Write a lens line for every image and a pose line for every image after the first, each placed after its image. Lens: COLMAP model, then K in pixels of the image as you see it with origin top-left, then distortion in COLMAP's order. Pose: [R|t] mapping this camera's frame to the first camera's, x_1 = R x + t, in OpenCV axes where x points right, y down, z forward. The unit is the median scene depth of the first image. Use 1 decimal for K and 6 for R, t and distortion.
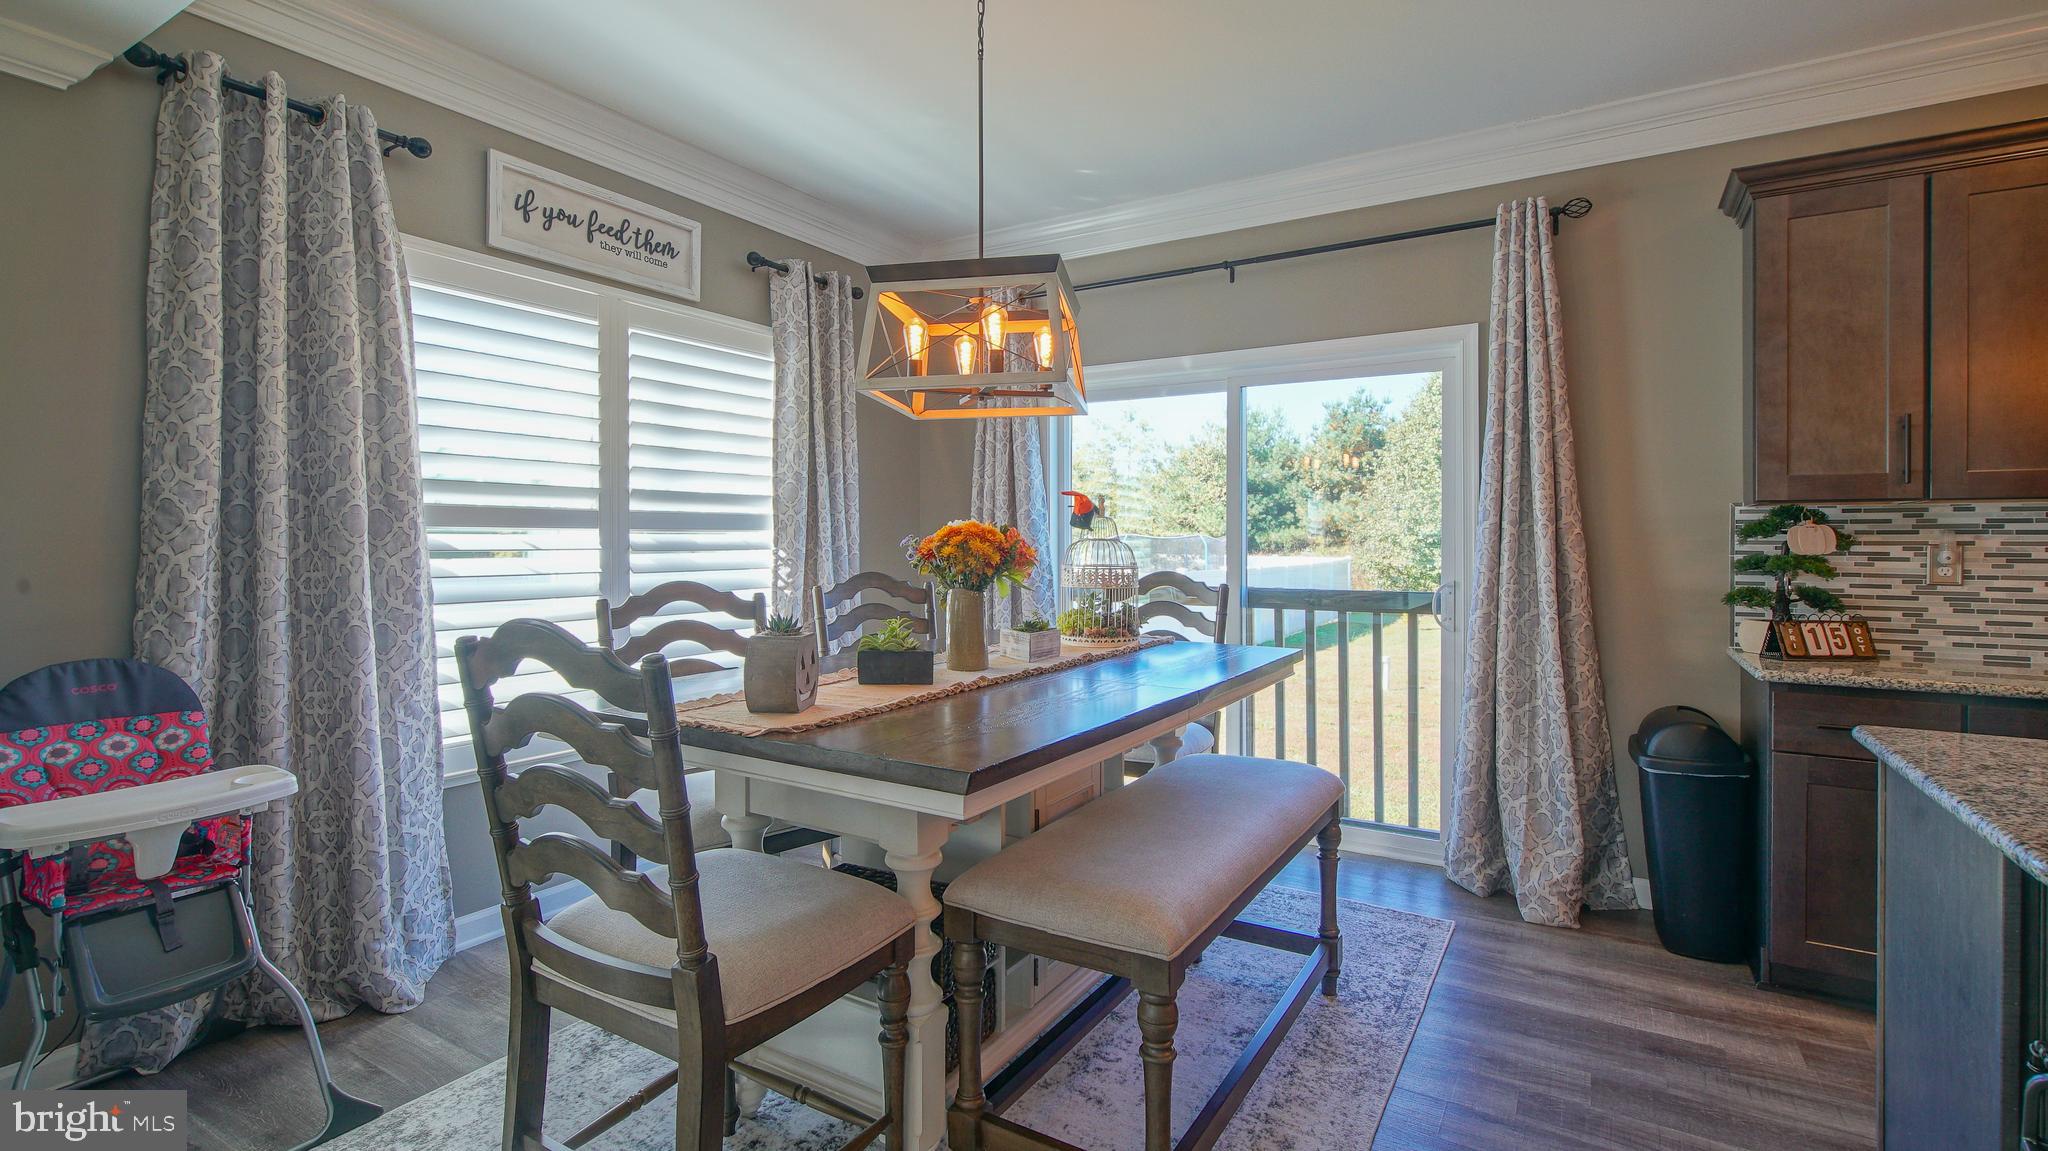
lens RADIAL K [[929.8, 0, 1016.5], [0, 929.8, 545.1], [0, 0, 1]] dist [-0.000769, 0.000996]
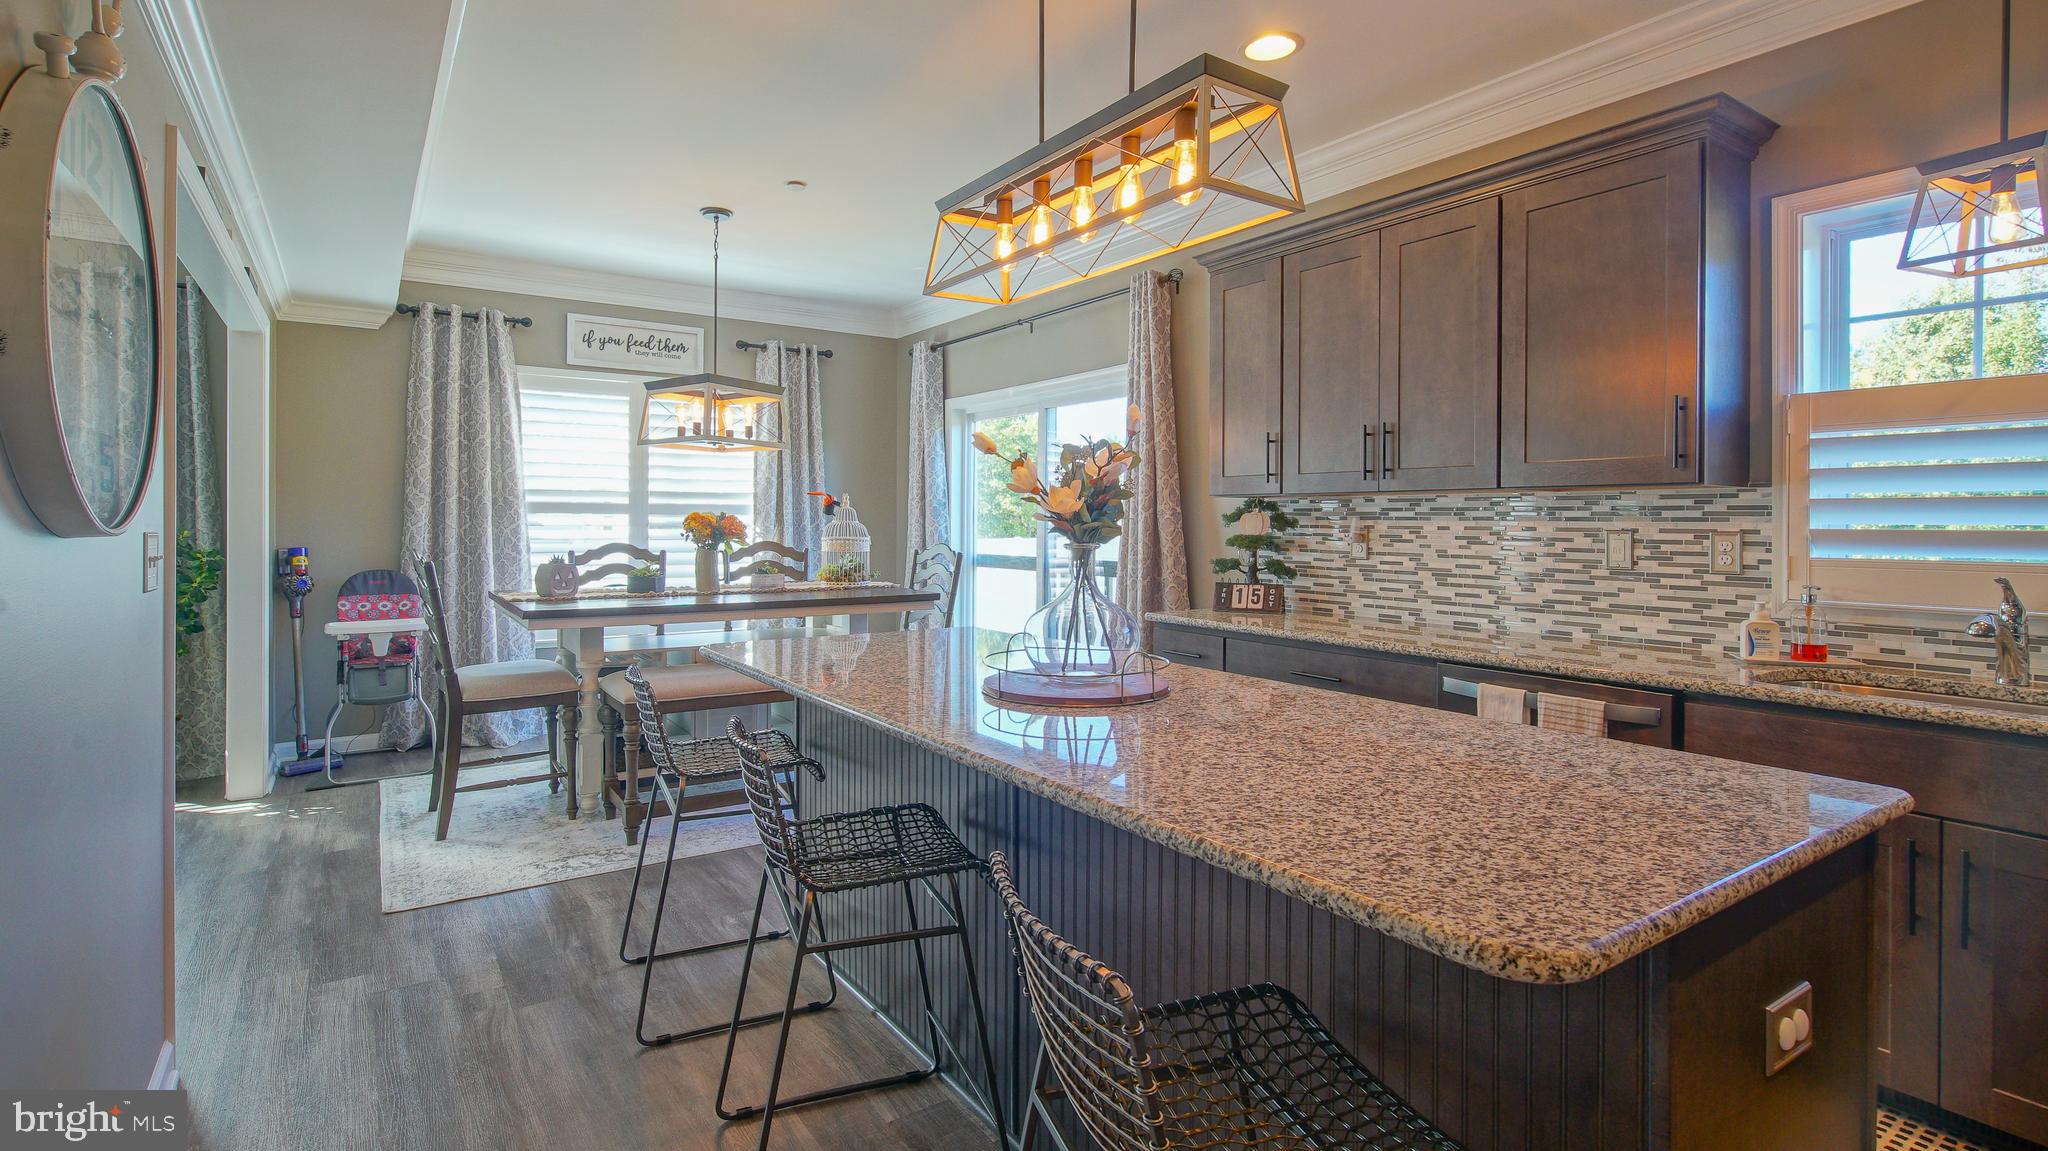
lens RADIAL K [[956.4, 0, 978.0], [0, 956.4, 523.6], [0, 0, 1]] dist [0.000012, 0.000310]
pose [[0.905604, 0.005108, -0.424094, 1.087229], [-0.006378, 0.999978, -0.001576, -0.001177], [0.424077, 0.004132, 0.905617, -0.432704]]
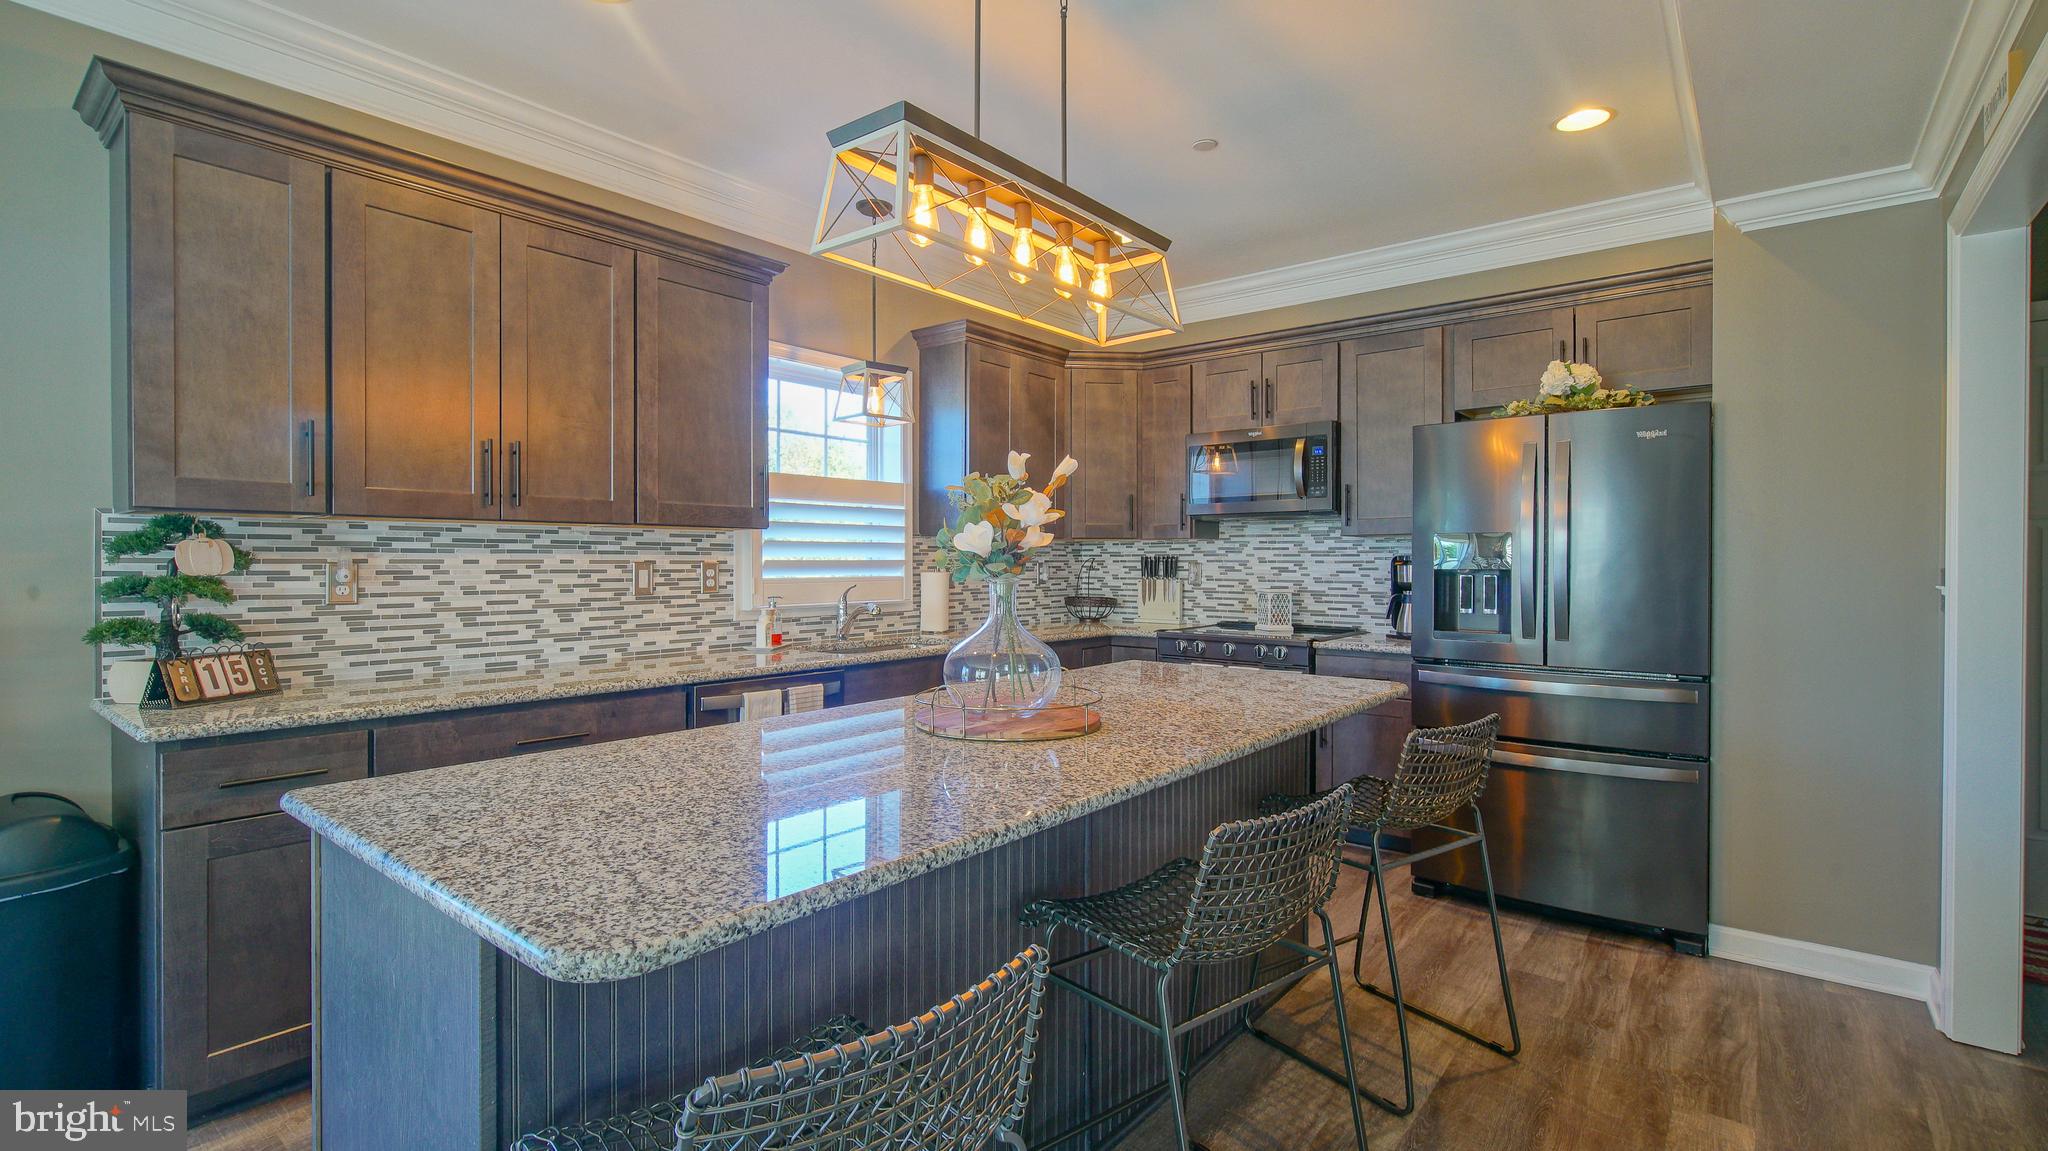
lens RADIAL K [[928.5, 0, 1019.4], [0, 928.5, 565.8], [0, 0, 1]] dist [-0.000526, 0.000613]
pose [[0.124328, -0.007334, 0.992214, 0.125711], [0.001073, 0.999973, 0.007257, -0.003407], [-0.992241, 0.000162, 0.124332, 0.179333]]
